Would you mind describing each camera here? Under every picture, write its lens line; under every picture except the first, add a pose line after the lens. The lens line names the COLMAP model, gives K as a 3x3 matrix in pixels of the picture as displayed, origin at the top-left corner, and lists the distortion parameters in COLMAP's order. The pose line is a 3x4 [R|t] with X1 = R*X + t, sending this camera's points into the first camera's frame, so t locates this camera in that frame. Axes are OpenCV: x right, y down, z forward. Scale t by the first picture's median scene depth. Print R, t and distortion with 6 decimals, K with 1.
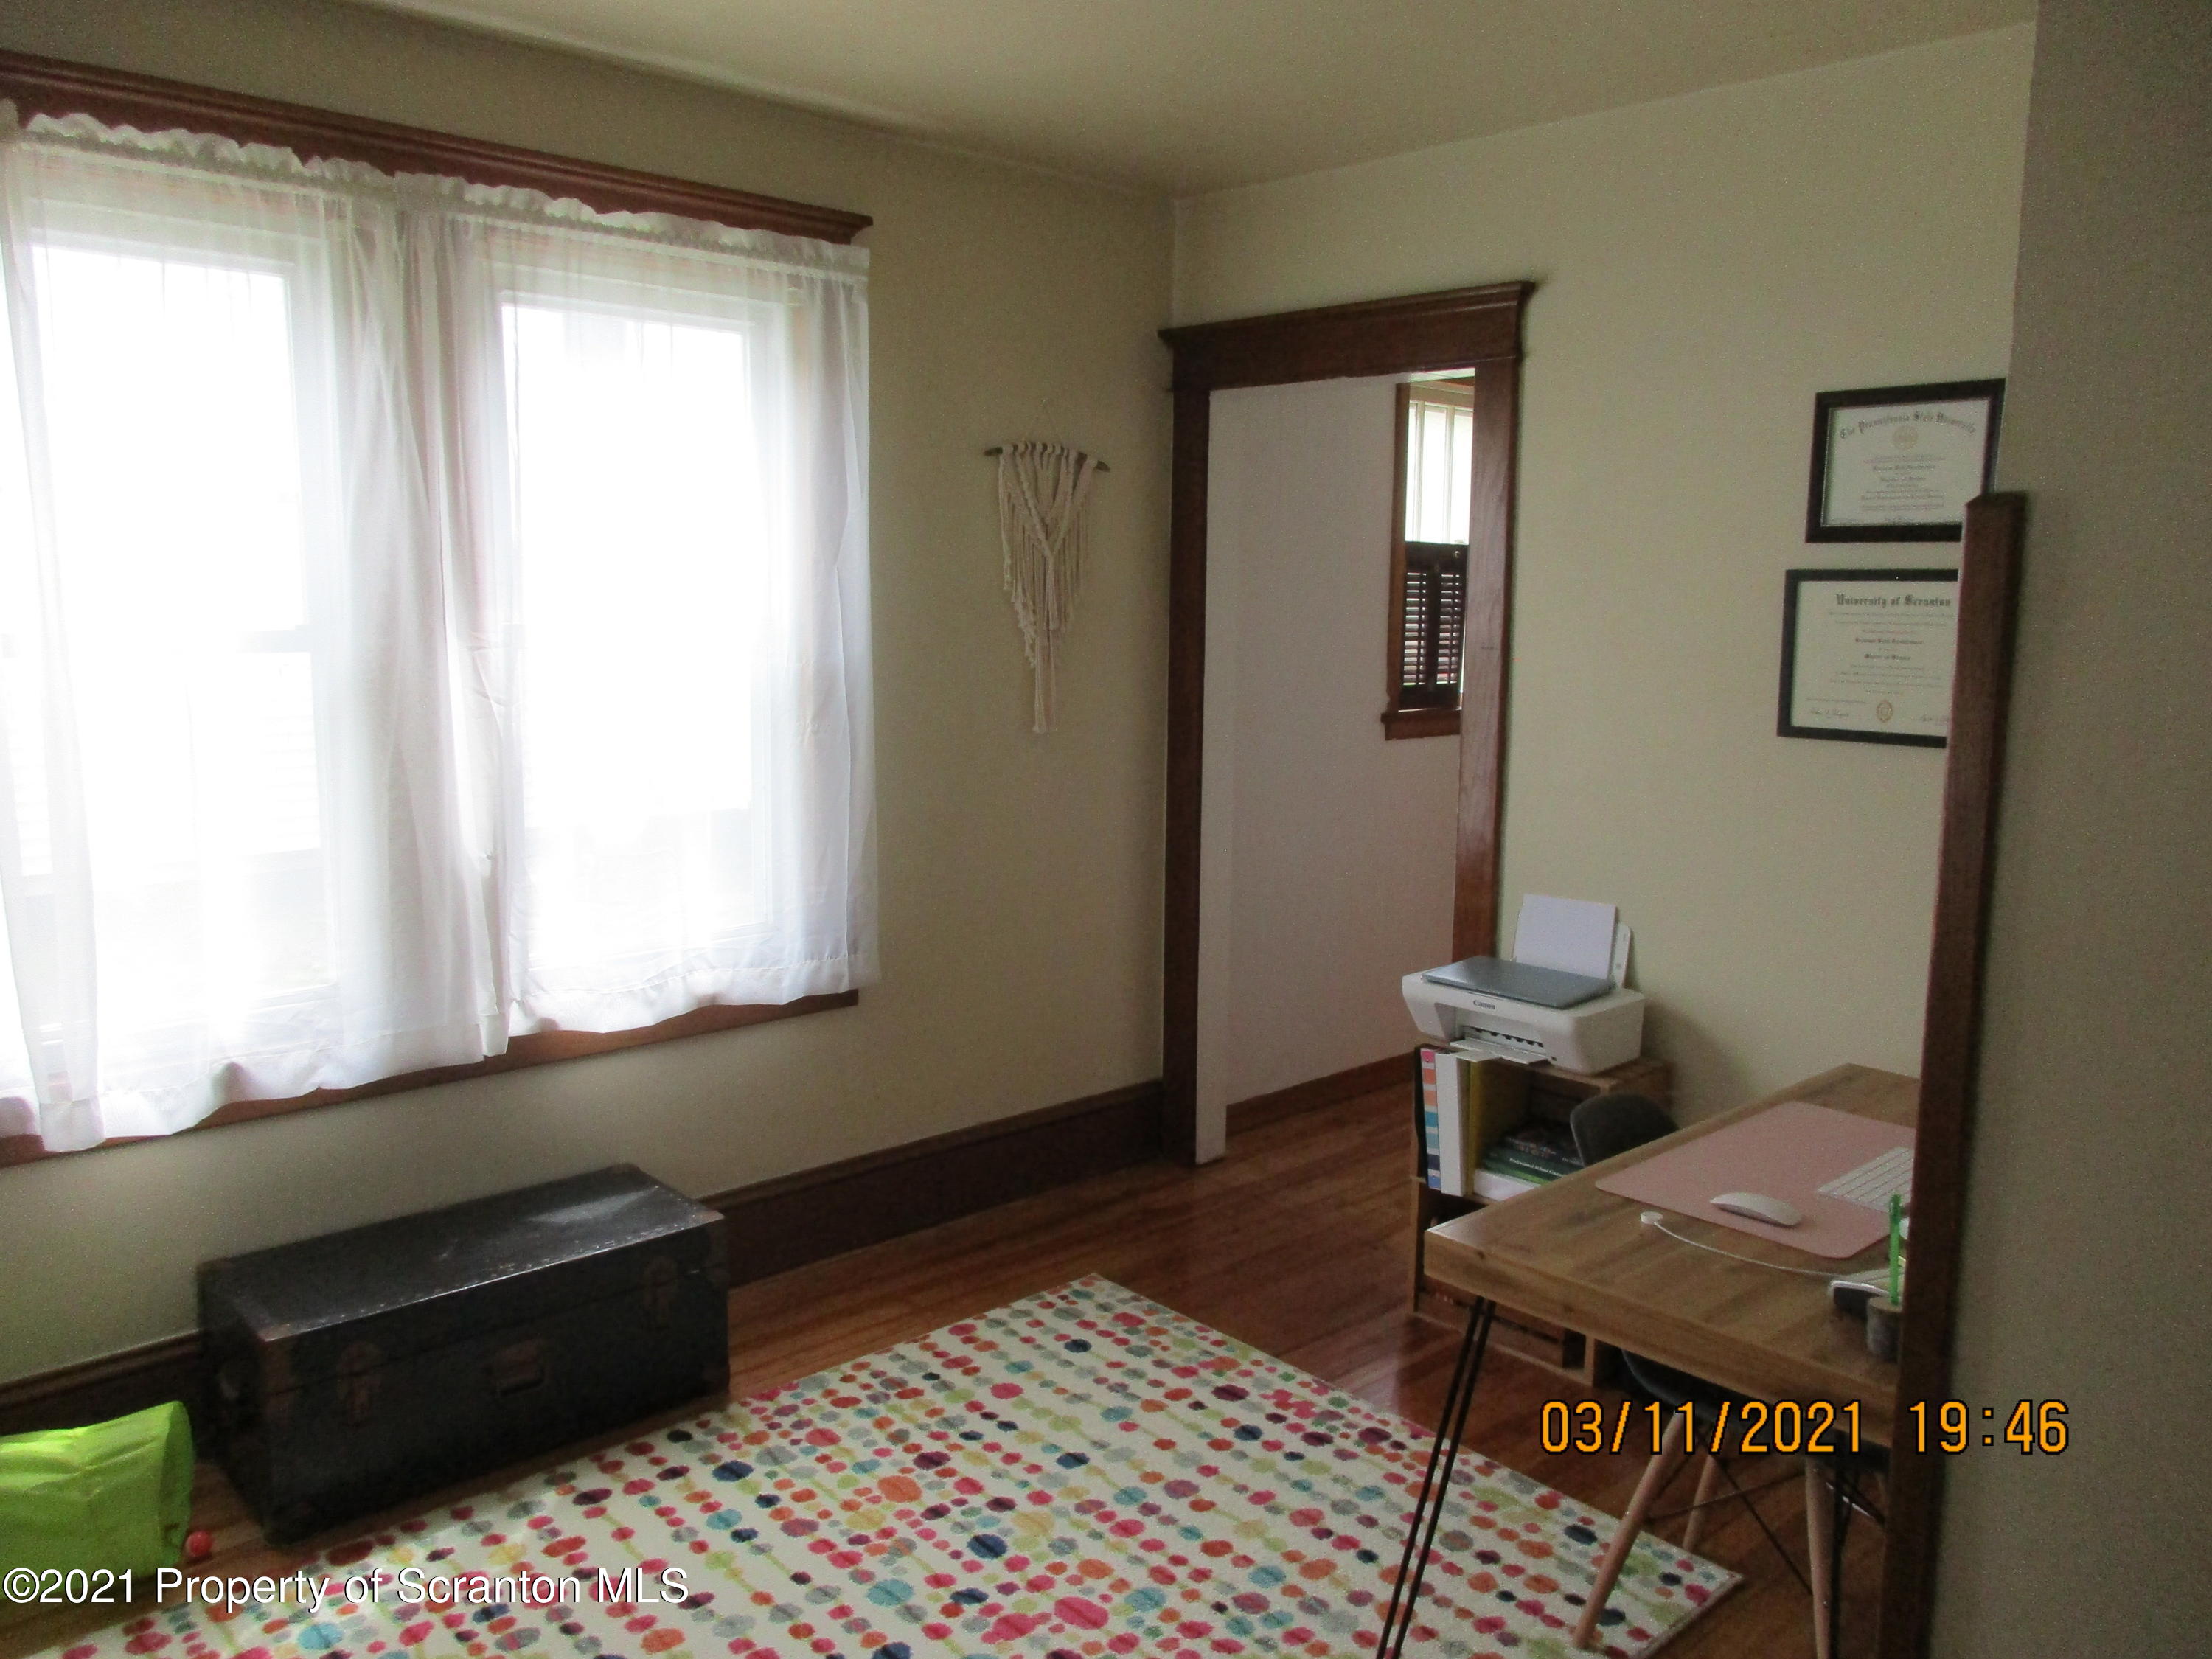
lens RADIAL K [[1653.5, 0, 1113.7], [0, 1653.5, 823.6], [0, 0, 1]] dist [-0.007757, -0.005022]
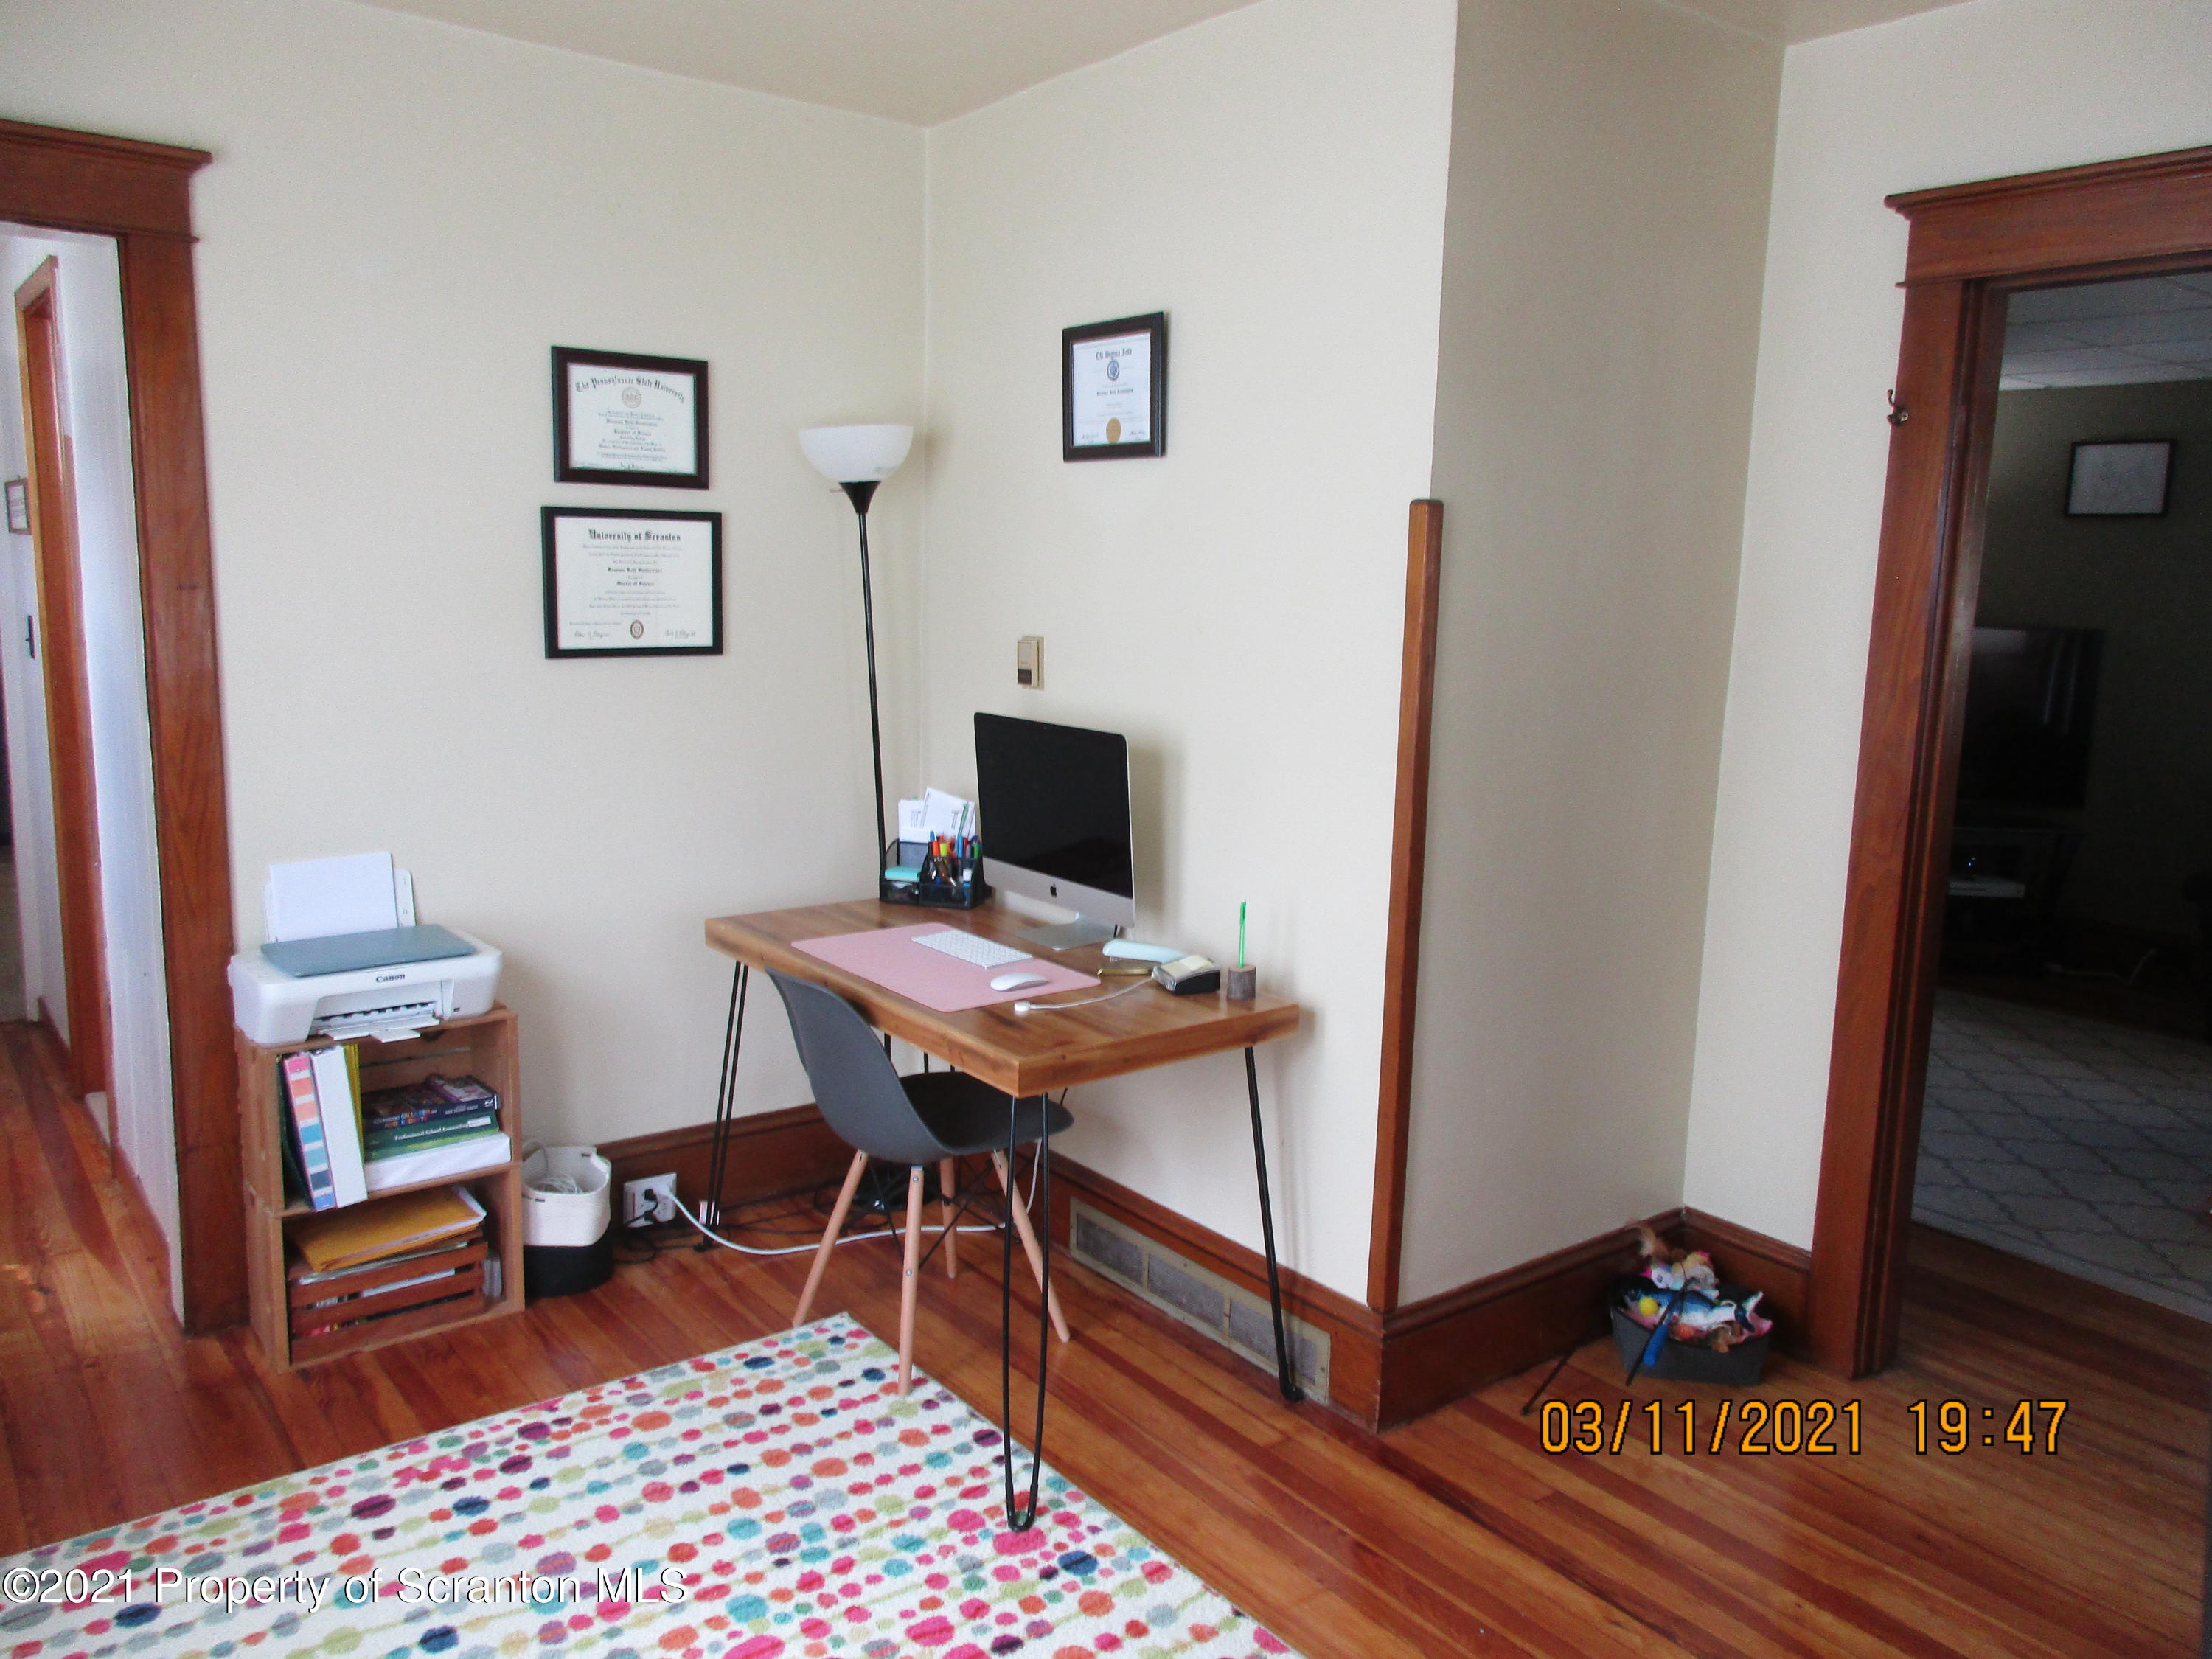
lens RADIAL K [[1653.5, 0, 1113.4], [0, 1653.5, 835.2], [0, 0, 1]] dist [-0.007757, -0.005022]
pose [[0.069032, -0.177431, 0.981709, -0.701489], [0.113451, 0.979069, 0.168976, -0.085440], [-0.991142, 0.099711, 0.087717, 0.572647]]
